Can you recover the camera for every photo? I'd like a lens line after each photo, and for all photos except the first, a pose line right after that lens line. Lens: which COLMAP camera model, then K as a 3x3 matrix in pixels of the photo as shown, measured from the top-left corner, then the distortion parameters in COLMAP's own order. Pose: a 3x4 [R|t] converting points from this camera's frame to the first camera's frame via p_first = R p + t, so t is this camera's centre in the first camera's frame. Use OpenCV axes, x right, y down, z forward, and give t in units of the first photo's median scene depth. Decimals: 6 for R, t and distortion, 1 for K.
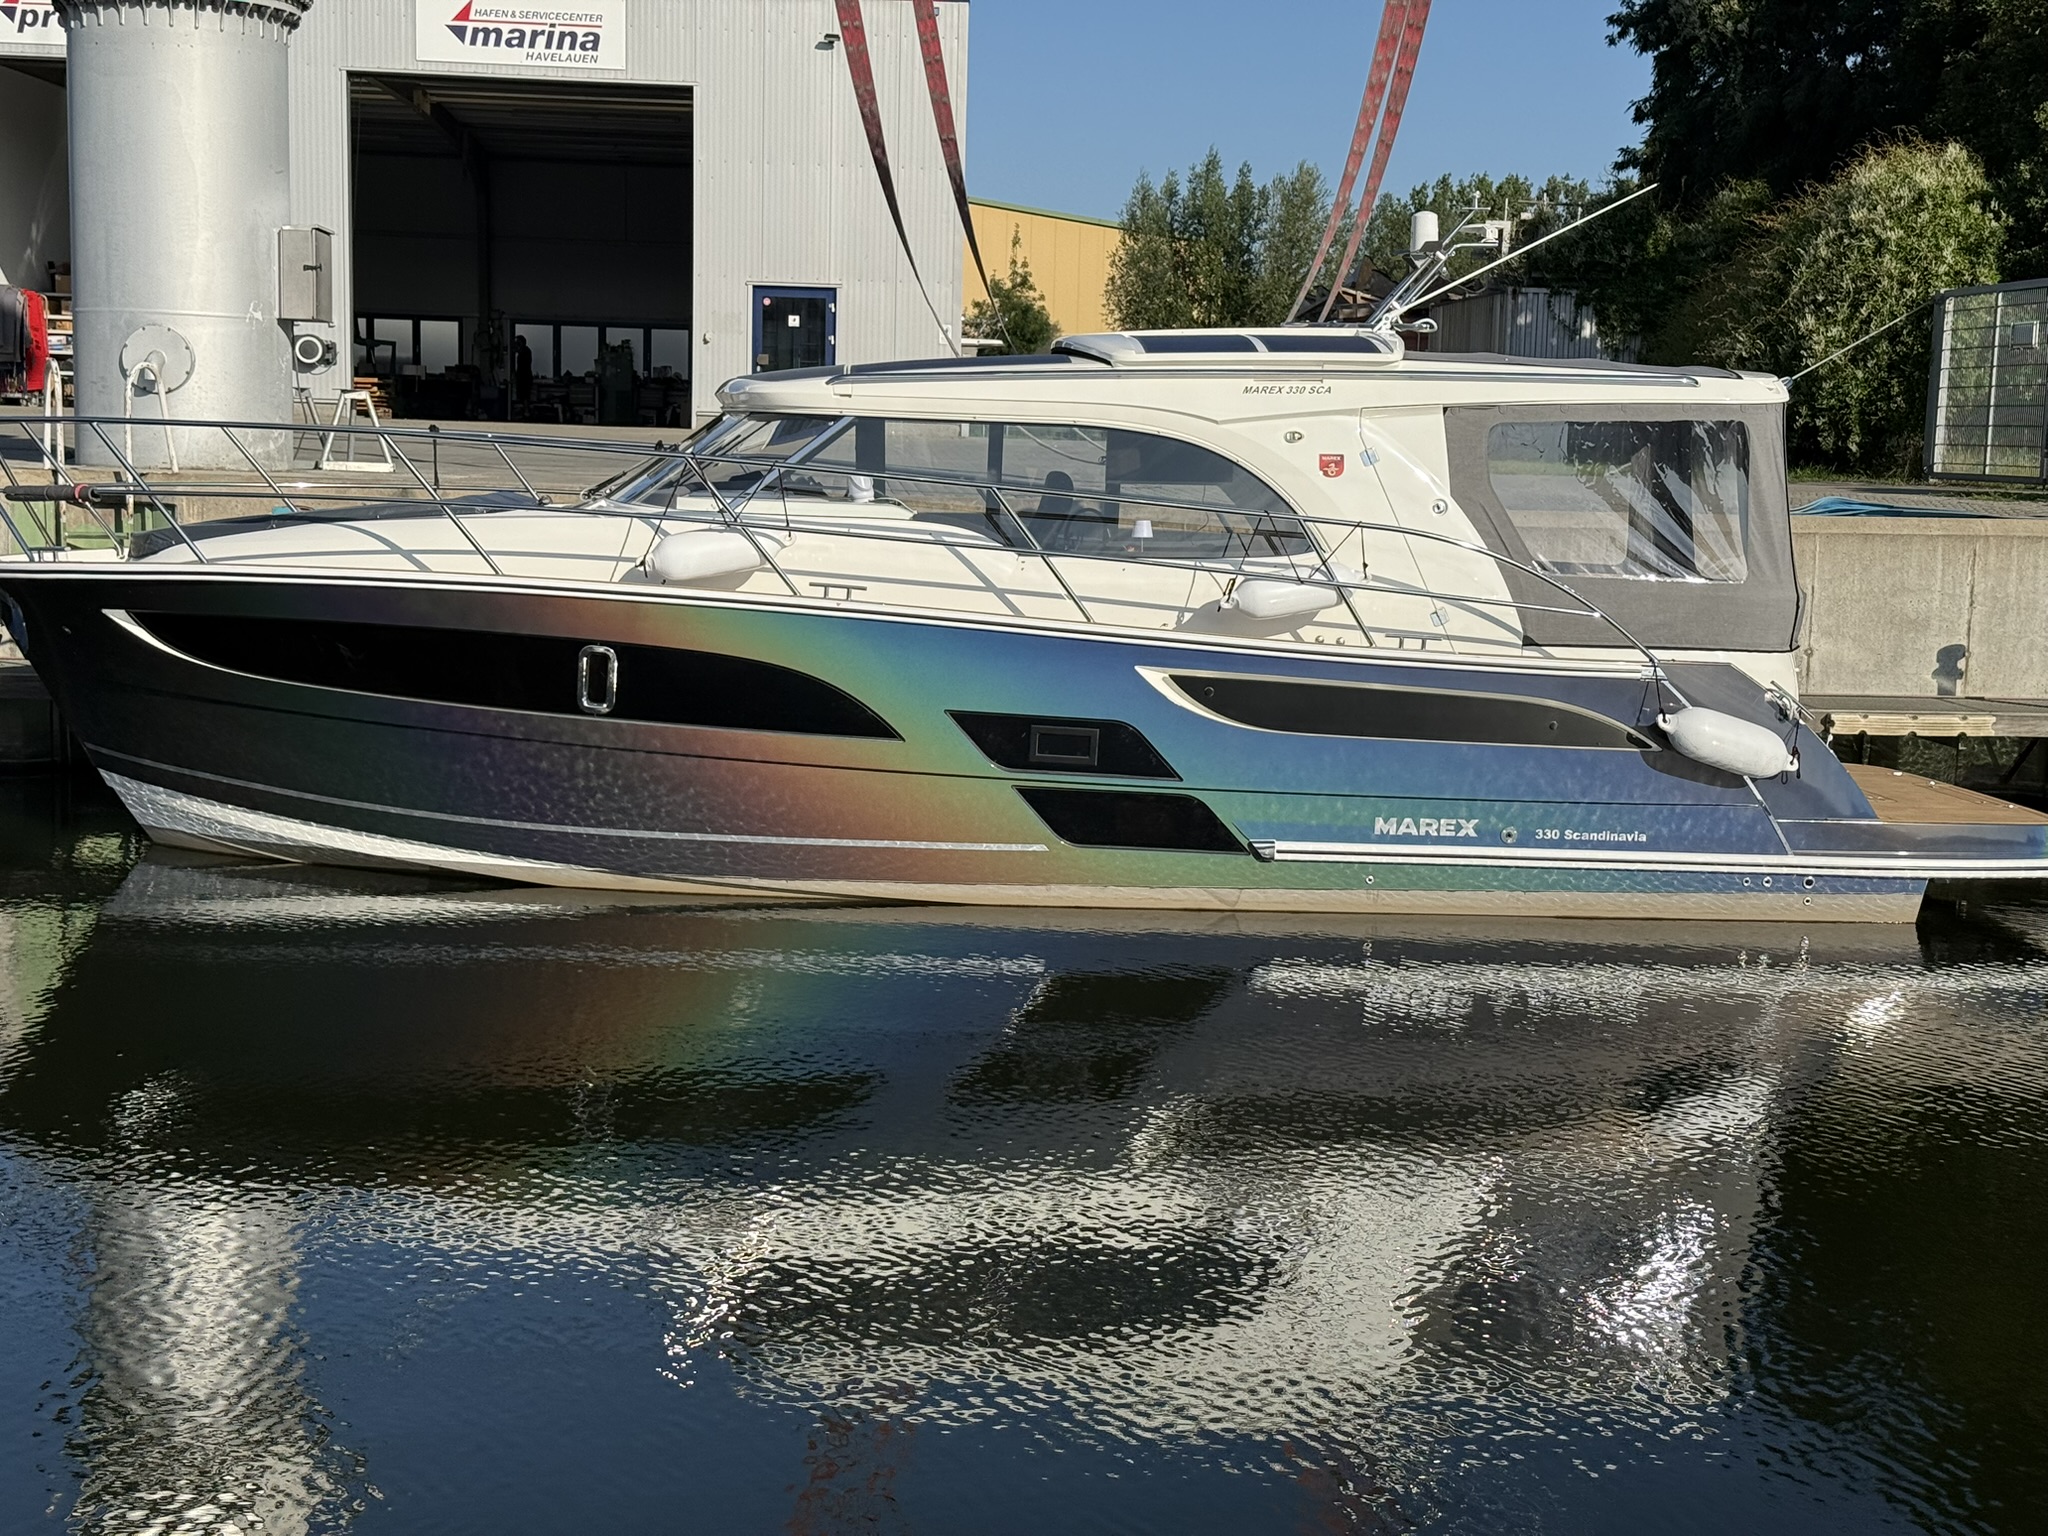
lens RADIAL K [[2866.5, 0, 965.3], [0, 2866.5, 758.8], [0, 0, 1]] dist [0.147110, -0.097003]
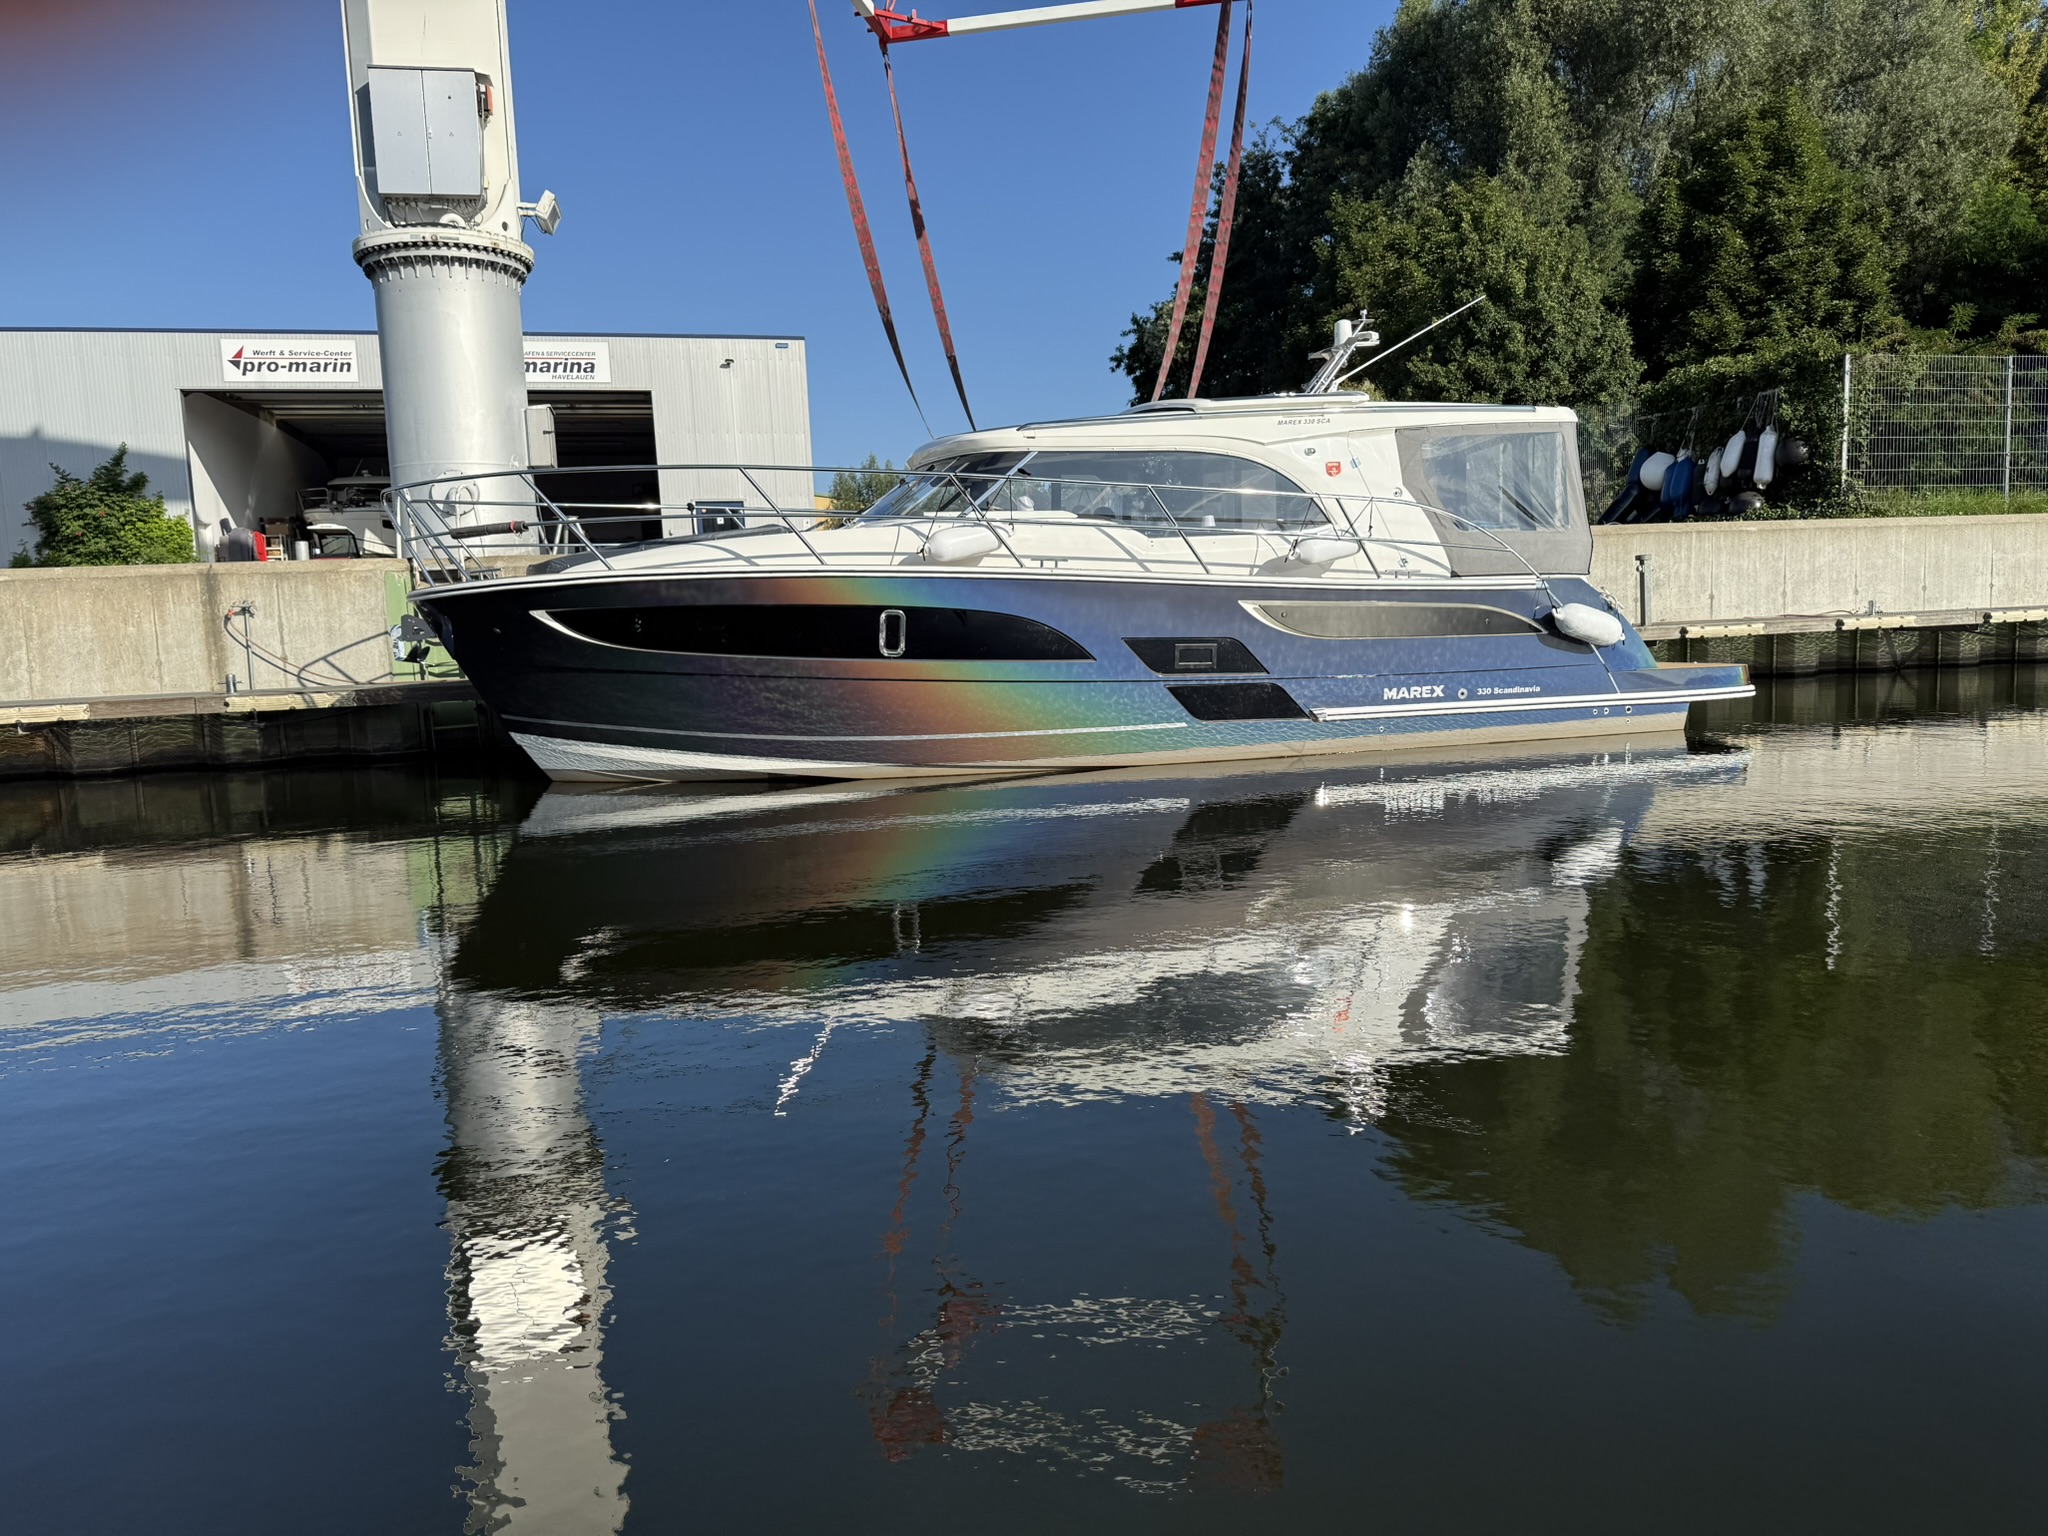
lens RADIAL K [[1427.2, 0, 975.8], [0, 1427.2, 767.7], [0, 0, 1]] dist [0.097315, -0.001451]
pose [[0.979176, -0.081554, 0.185910, -0.219909], [0.083781, 0.996476, -0.004141, 0.046721], [-0.184917, 0.019631, 0.982558, 0.260453]]
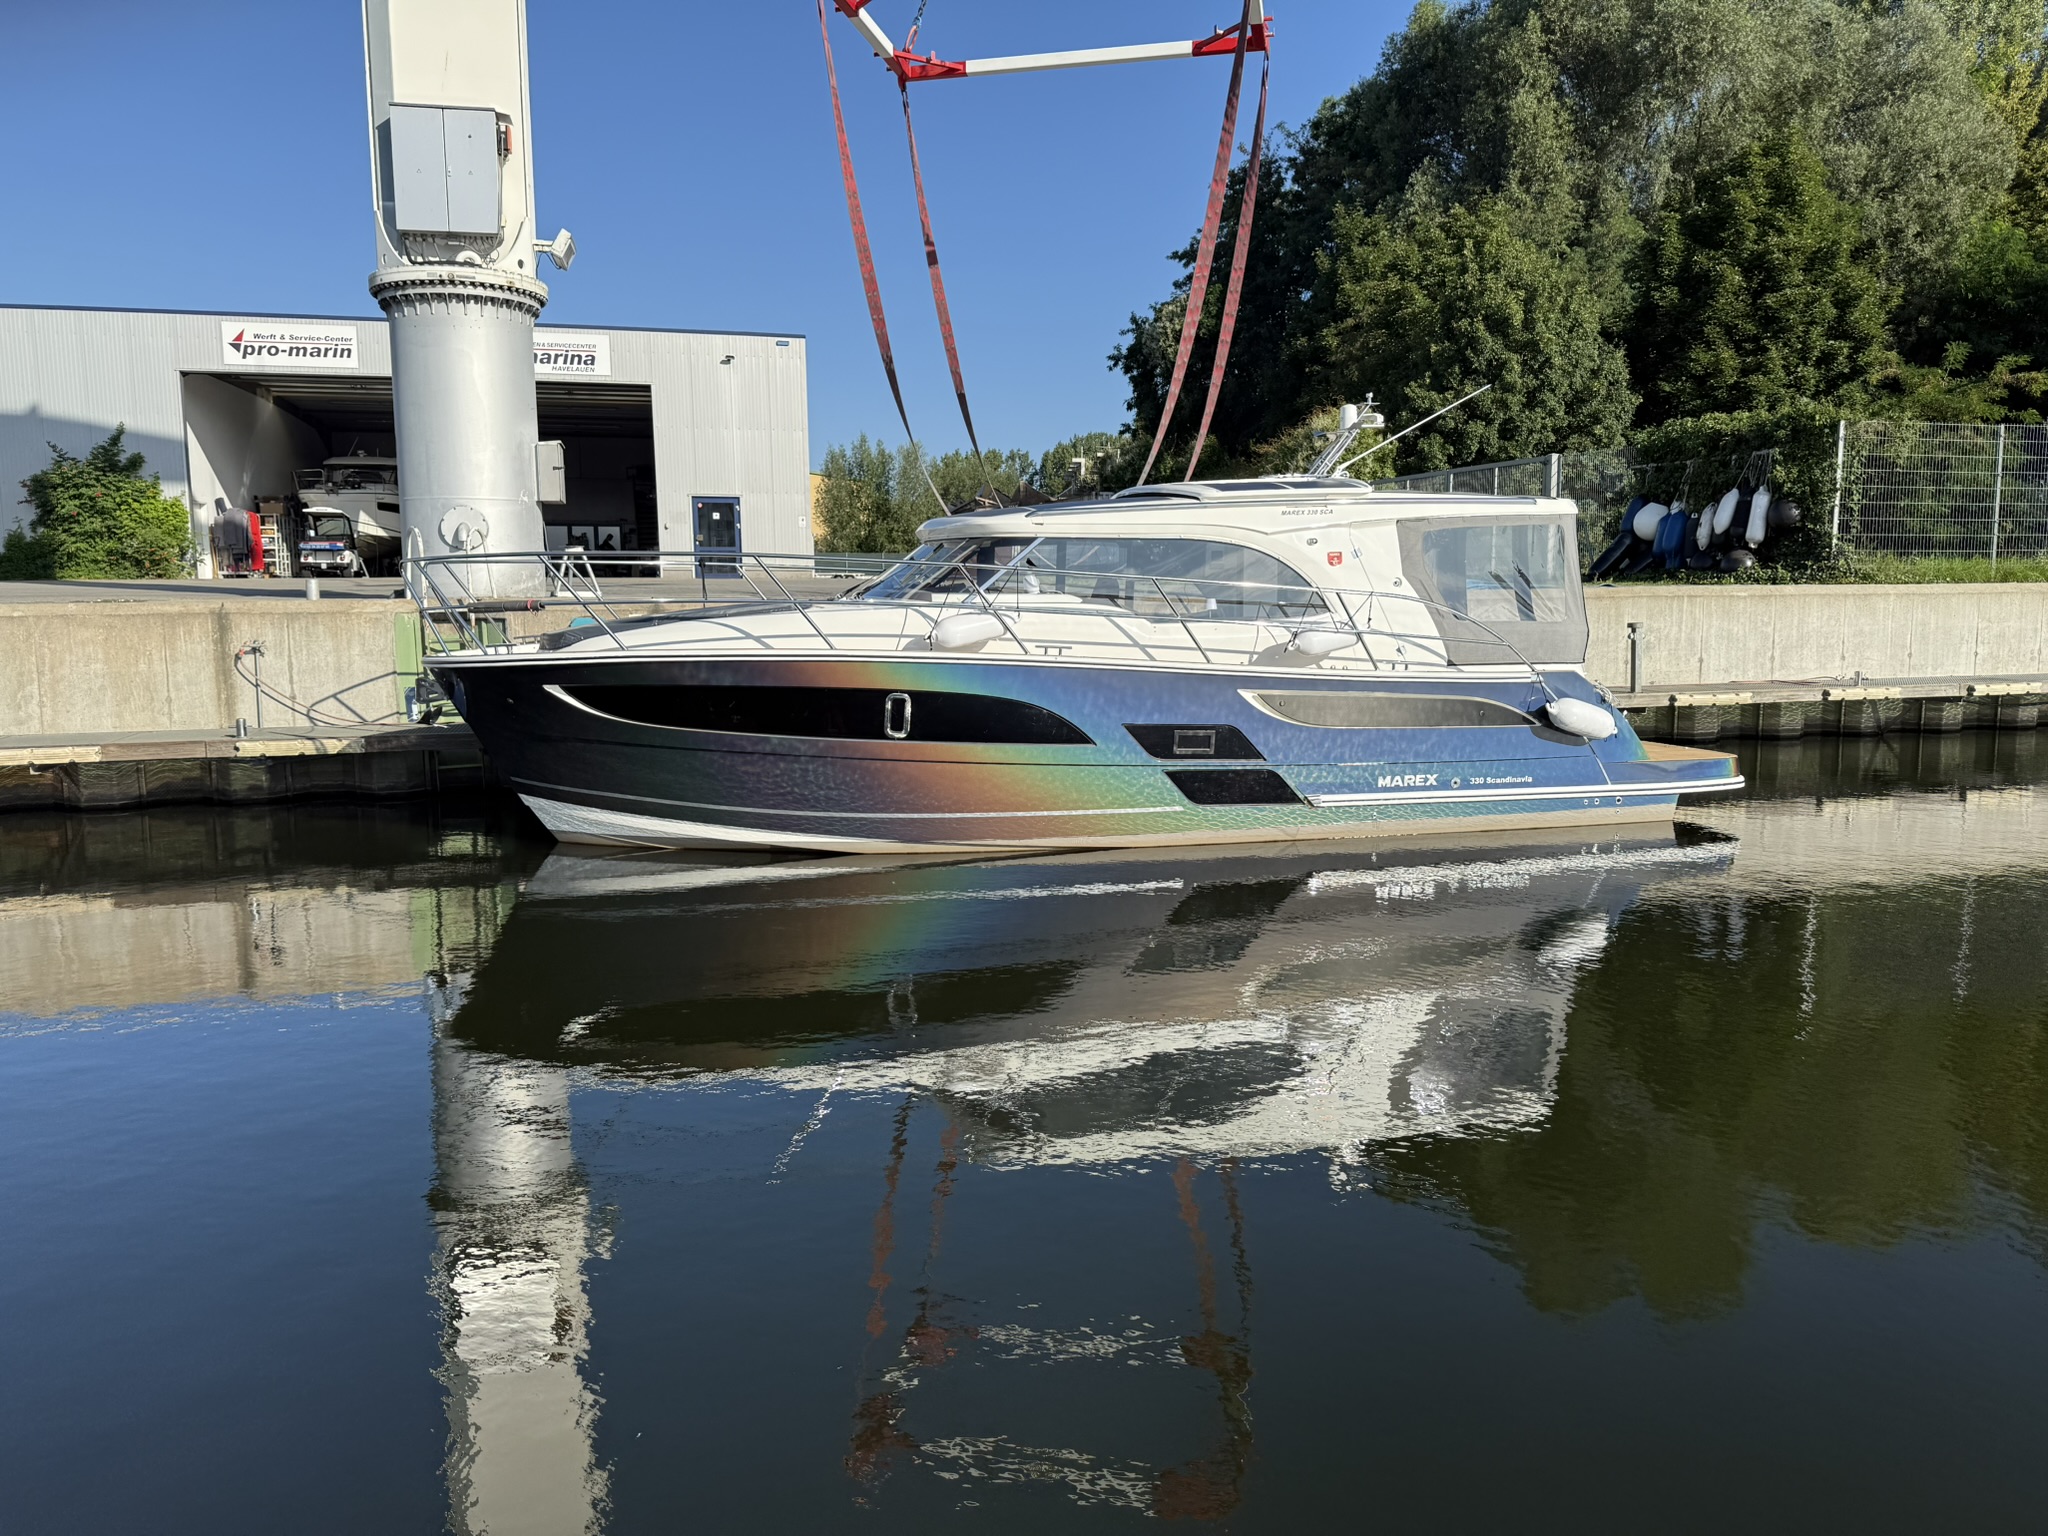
lens RADIAL K [[1425.0, 0, 964.9], [0, 1425.0, 746.9], [0, 0, 1]] dist [0.112807, -0.021184]
pose [[0.980146, -0.054704, 0.190581, -0.229077], [0.054661, 0.998490, 0.005485, -0.012773], [-0.190593, 0.005042, 0.981656, 0.248999]]
